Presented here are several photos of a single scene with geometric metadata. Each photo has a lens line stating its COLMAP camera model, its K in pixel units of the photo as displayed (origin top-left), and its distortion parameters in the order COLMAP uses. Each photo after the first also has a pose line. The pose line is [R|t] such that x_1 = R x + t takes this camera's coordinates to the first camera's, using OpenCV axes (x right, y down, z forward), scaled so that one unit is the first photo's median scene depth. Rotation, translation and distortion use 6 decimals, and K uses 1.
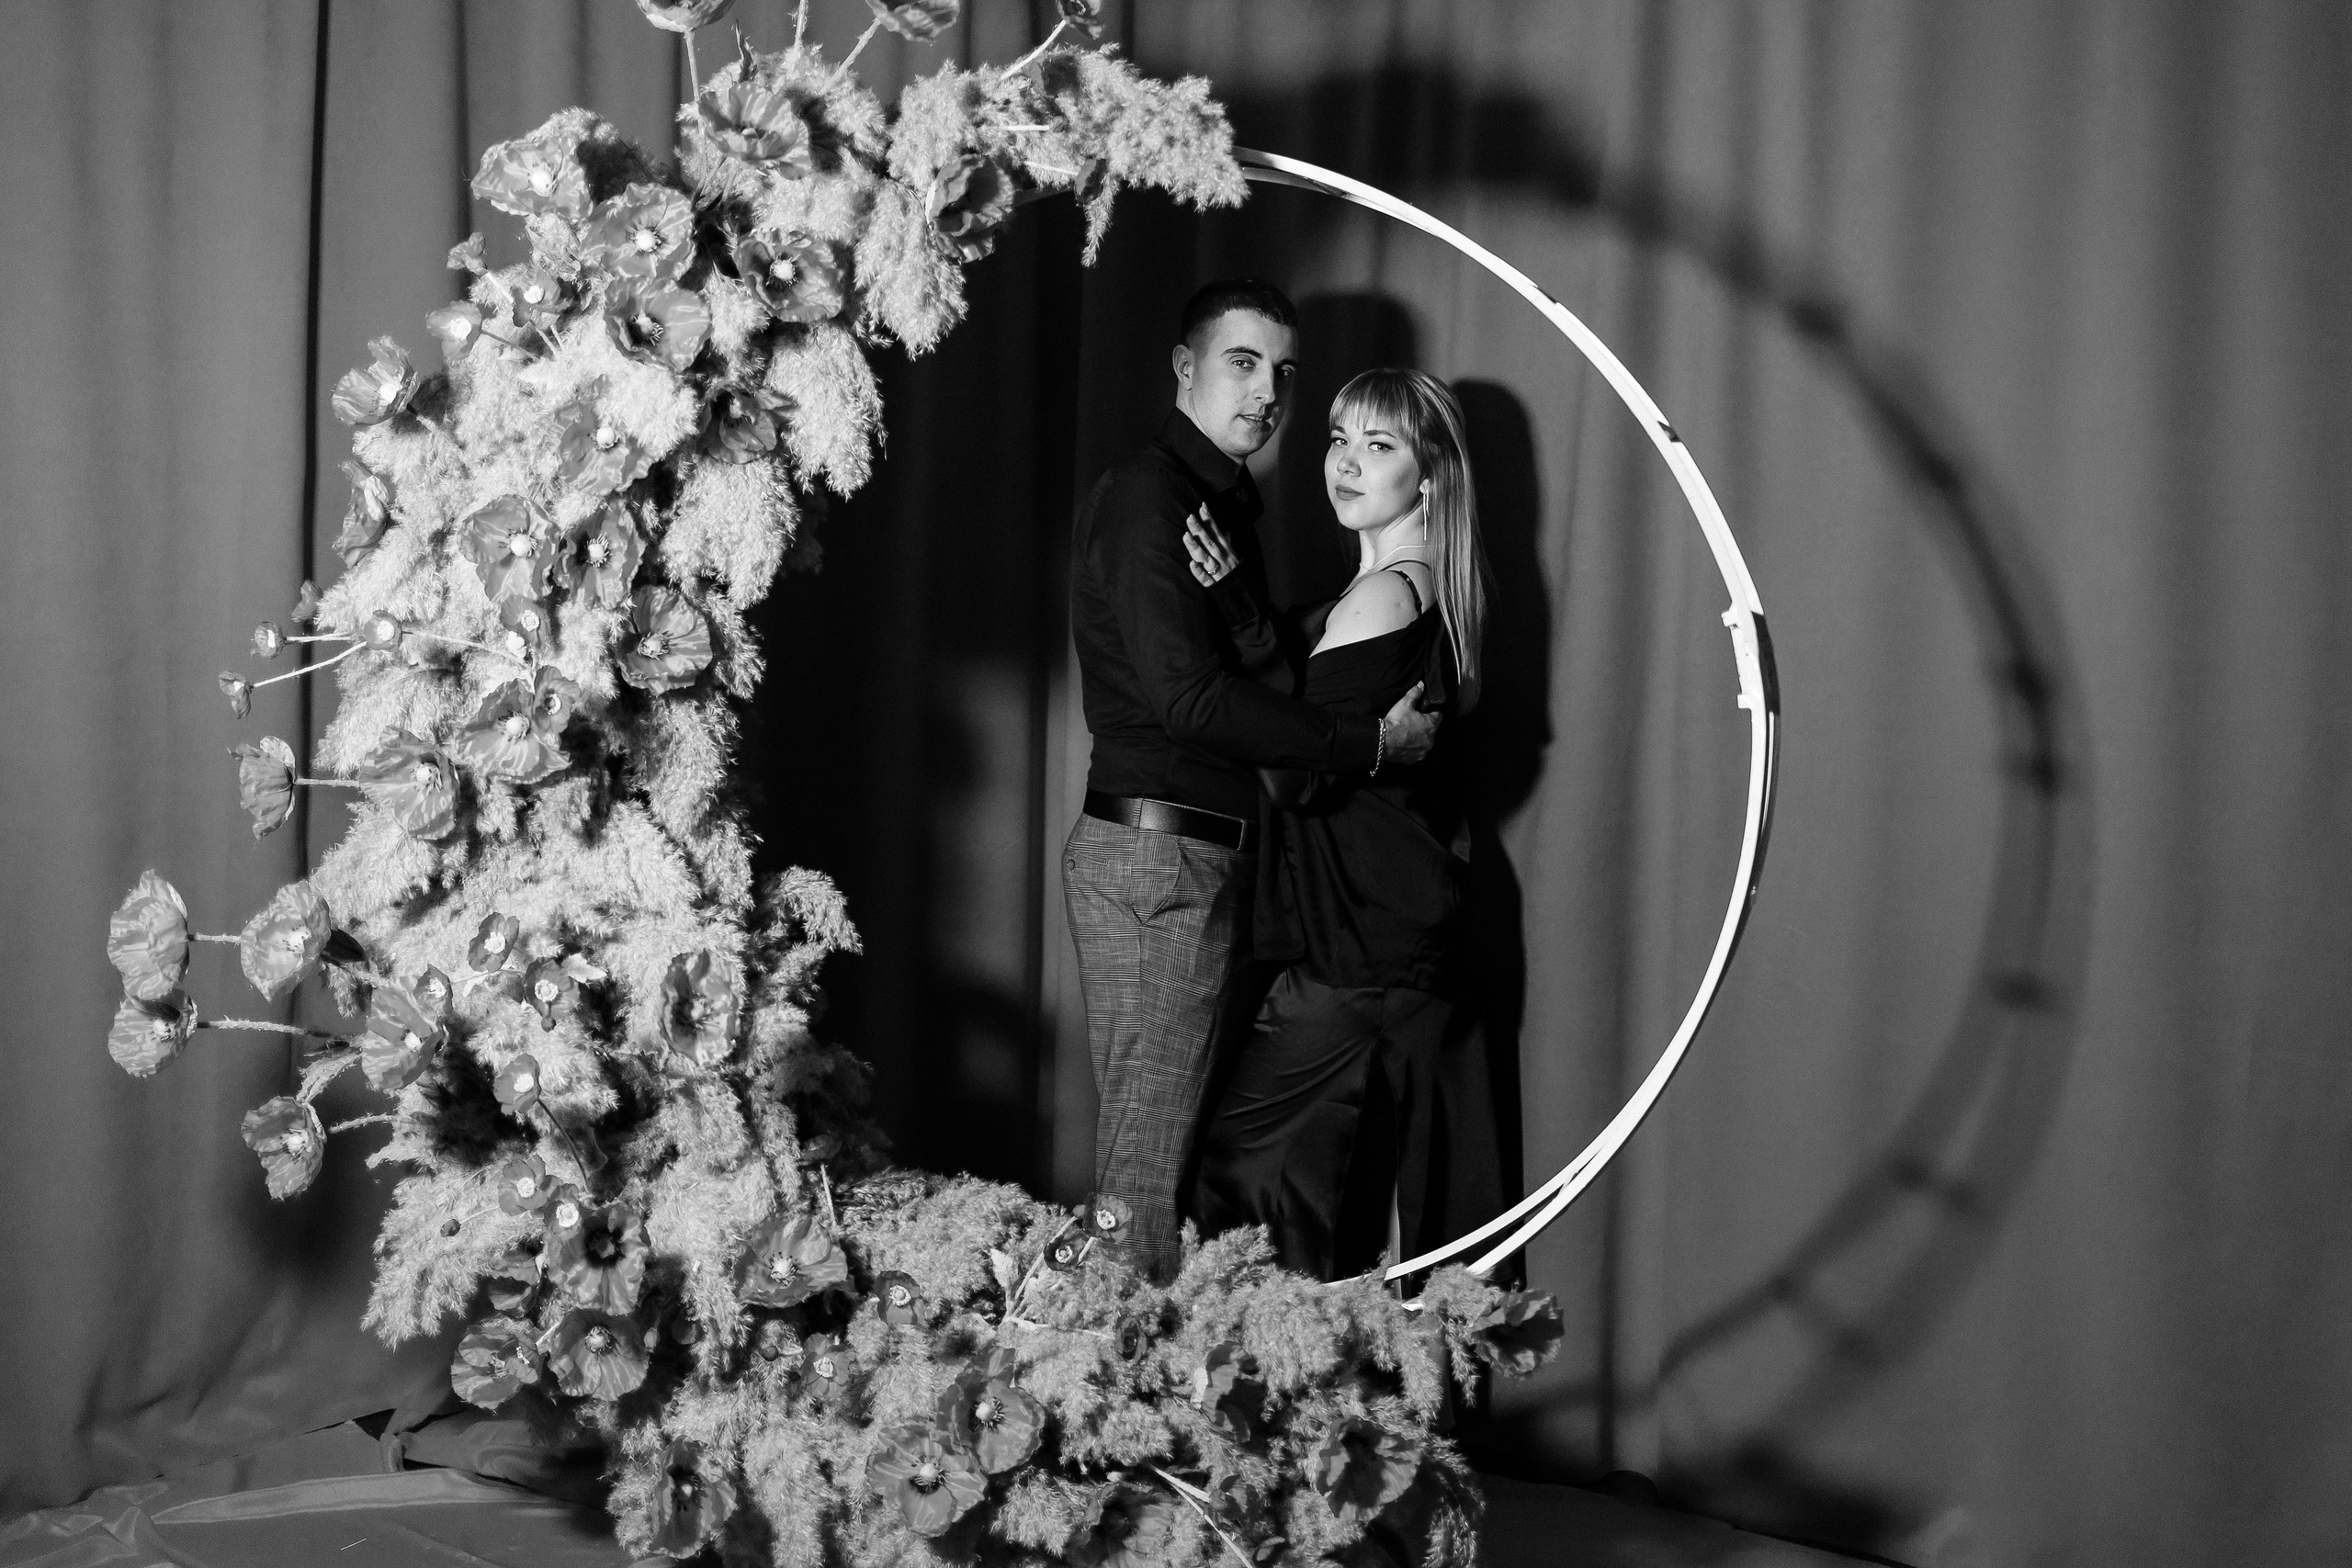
lens RADIAL K [[2336.4, 0, 1175.9], [0, 2336.4, 757.3], [0, 0, 1]] dist [-0.010771, -0.005083]
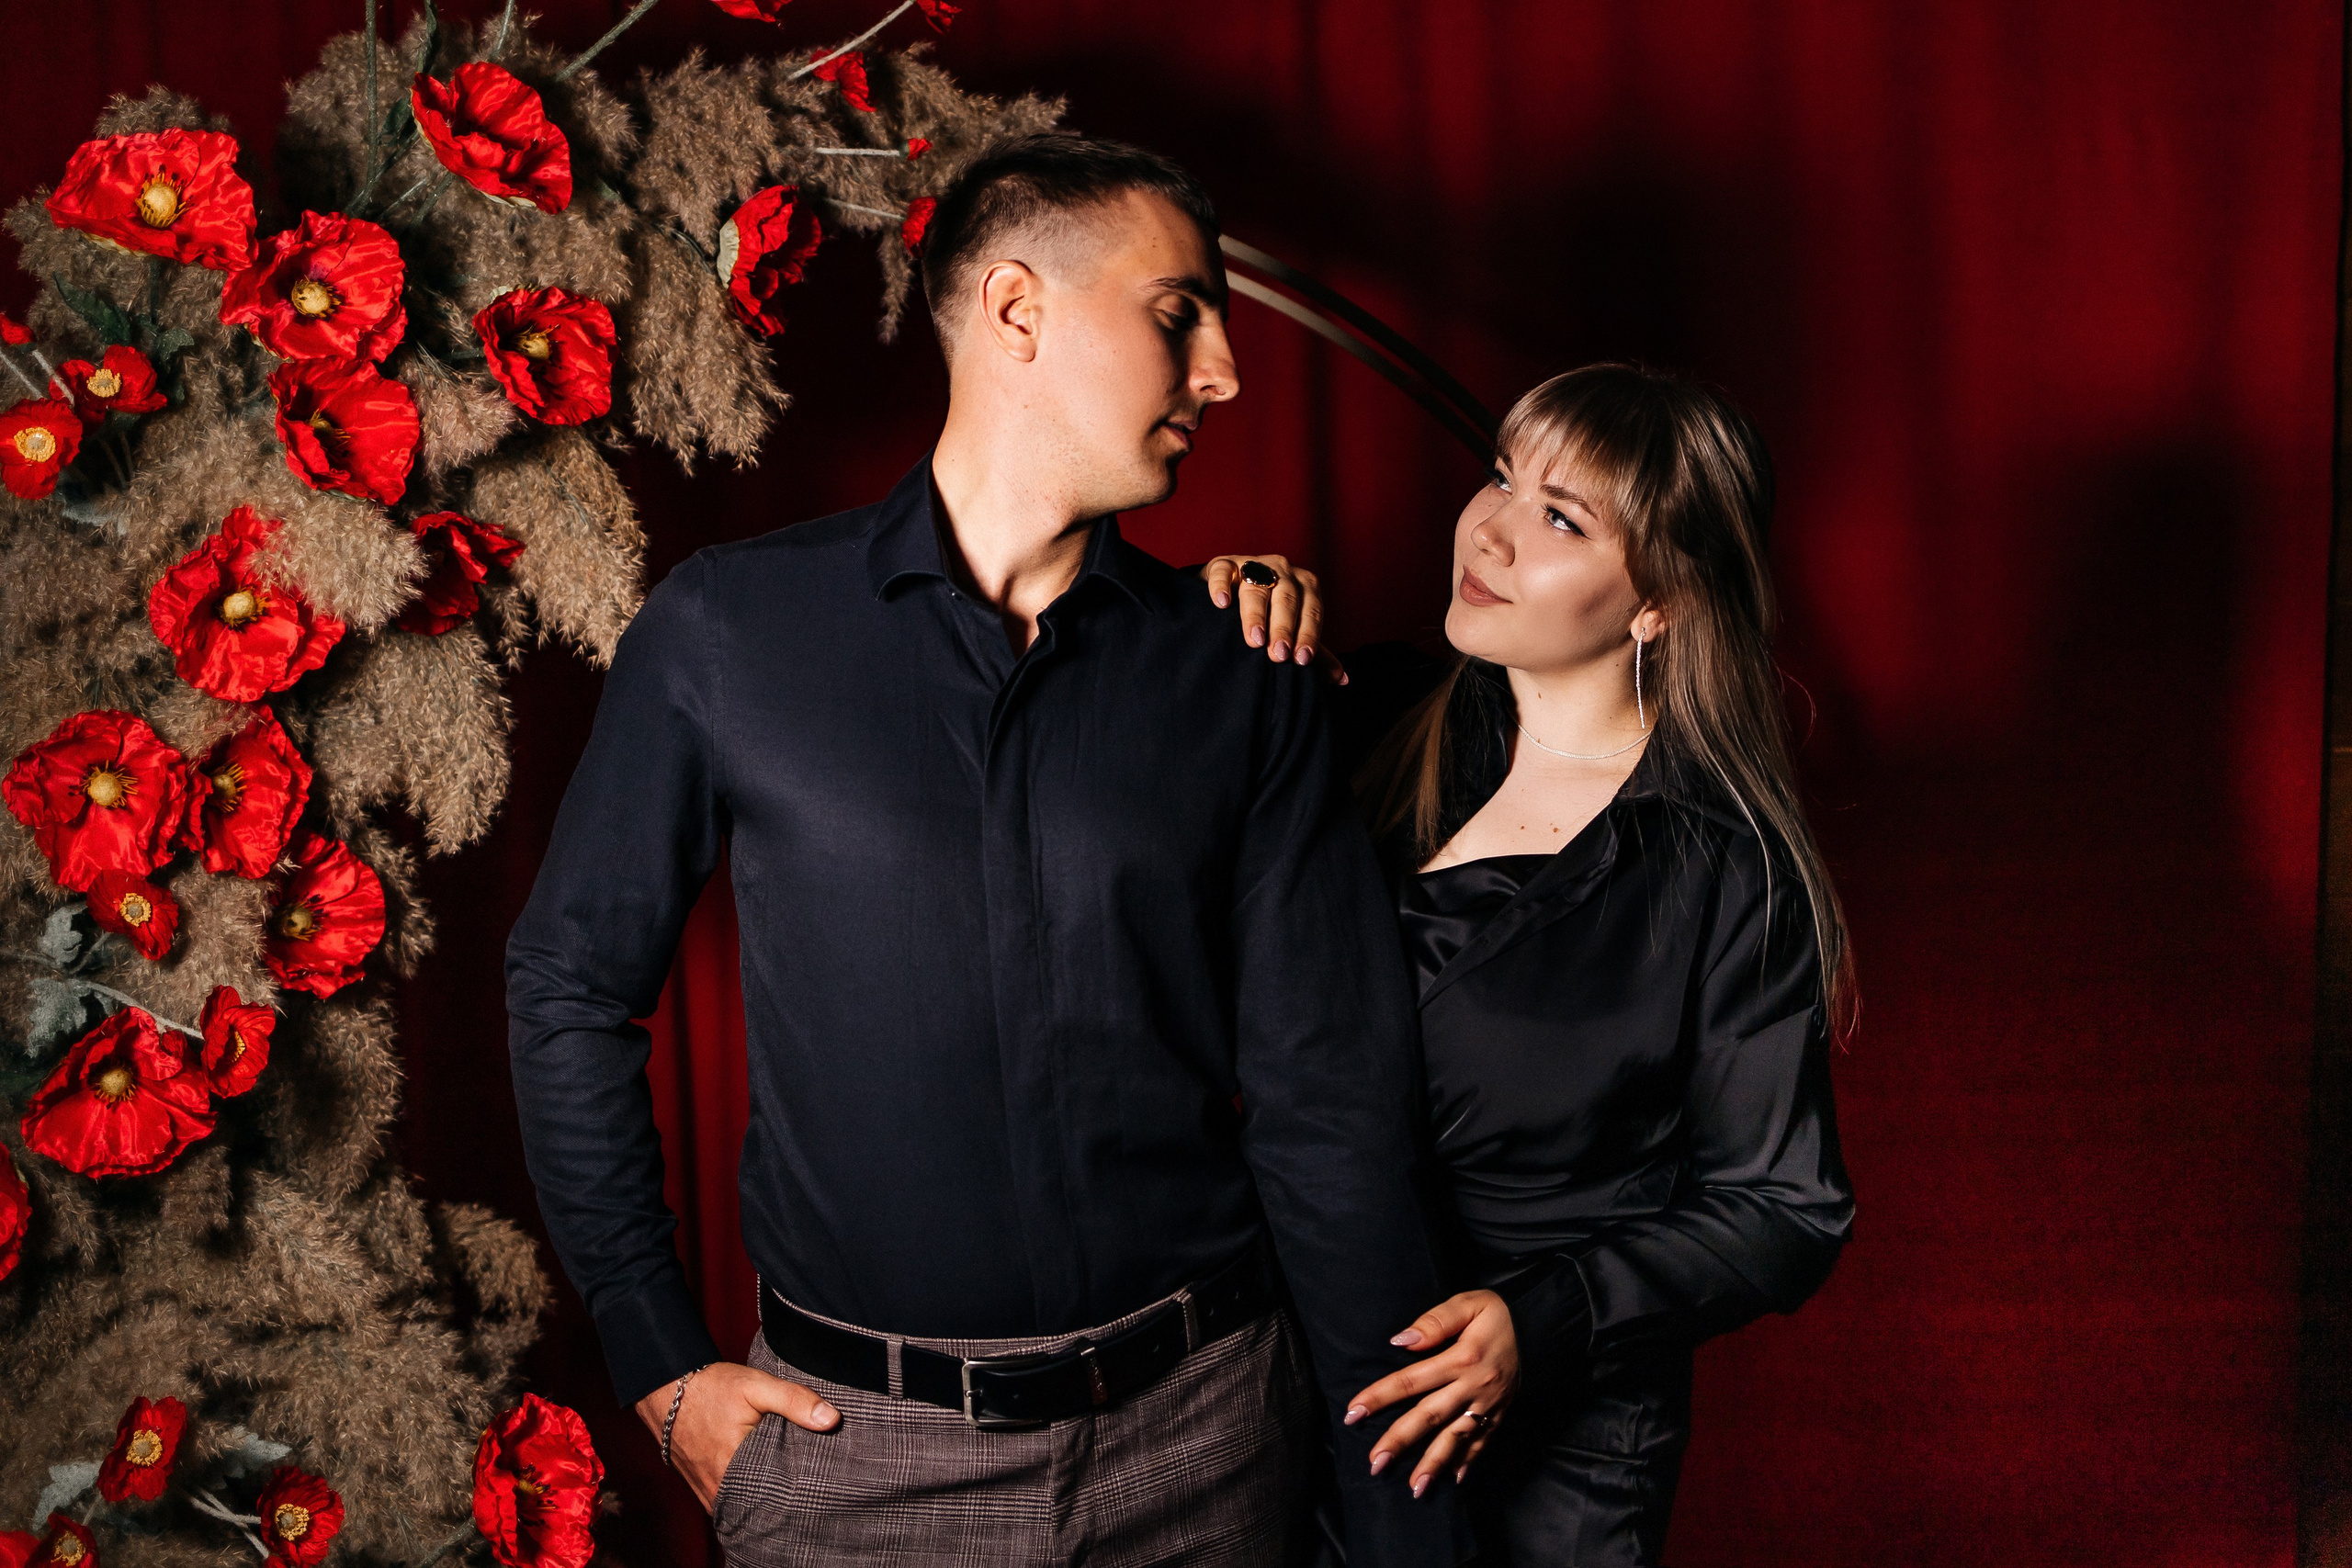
lens RADIAL K [[2317.7, 0, 1184.1], [0, 2317.7, 726.7], [0, 0, 1]] dist [-0.008550, -0.005556]
pose [[0.882212, -0.069941, 0.465629, -0.314346], [0.081529, 0.996660, -0.004766, -0.081625], [-0.463740, 0.042167, 0.884967, 0.329821]]
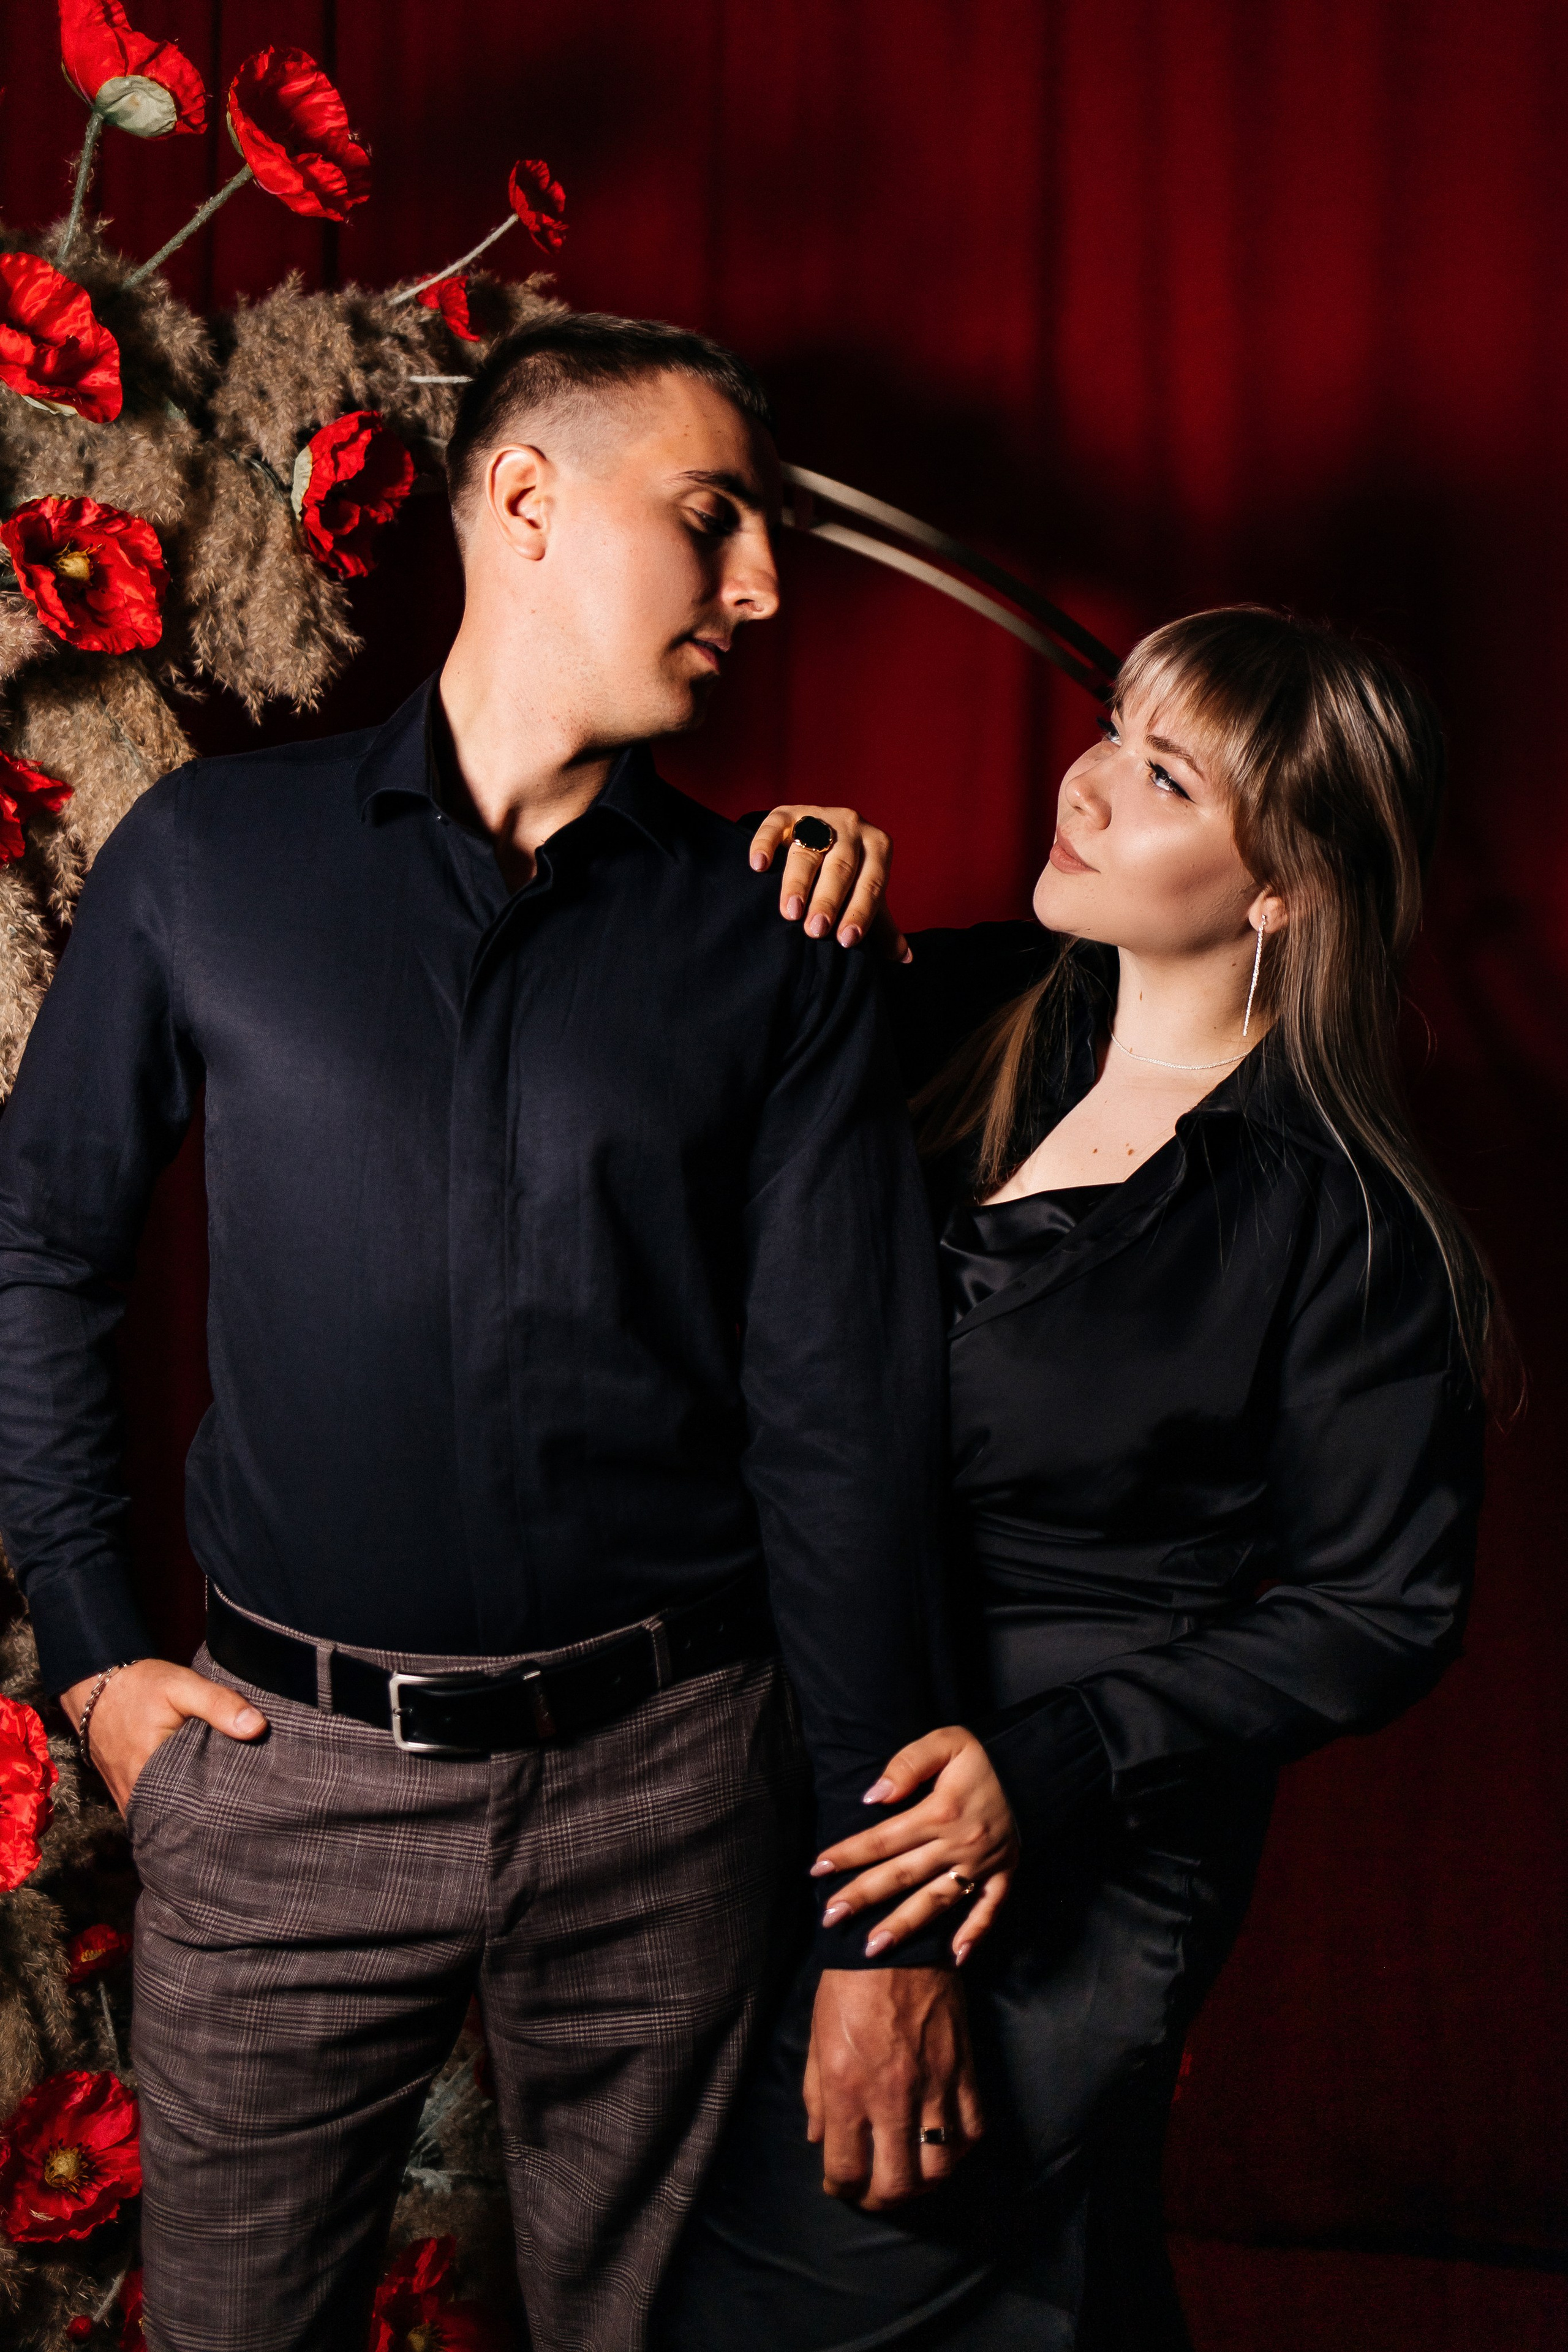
lens RADIAL K [[2295.1, 0, 778.0], [0, 2295.1, 1143.1], [0, 0, 1]] dist [-0.000977, -0.001267]
pose [[0.933705, -0.019163, 0.357530, -0.210824], [0.026703, 0.999513, -0.016166, -0.040646], [-0.357046, 0.024641, 0.933762, 0.363114]]
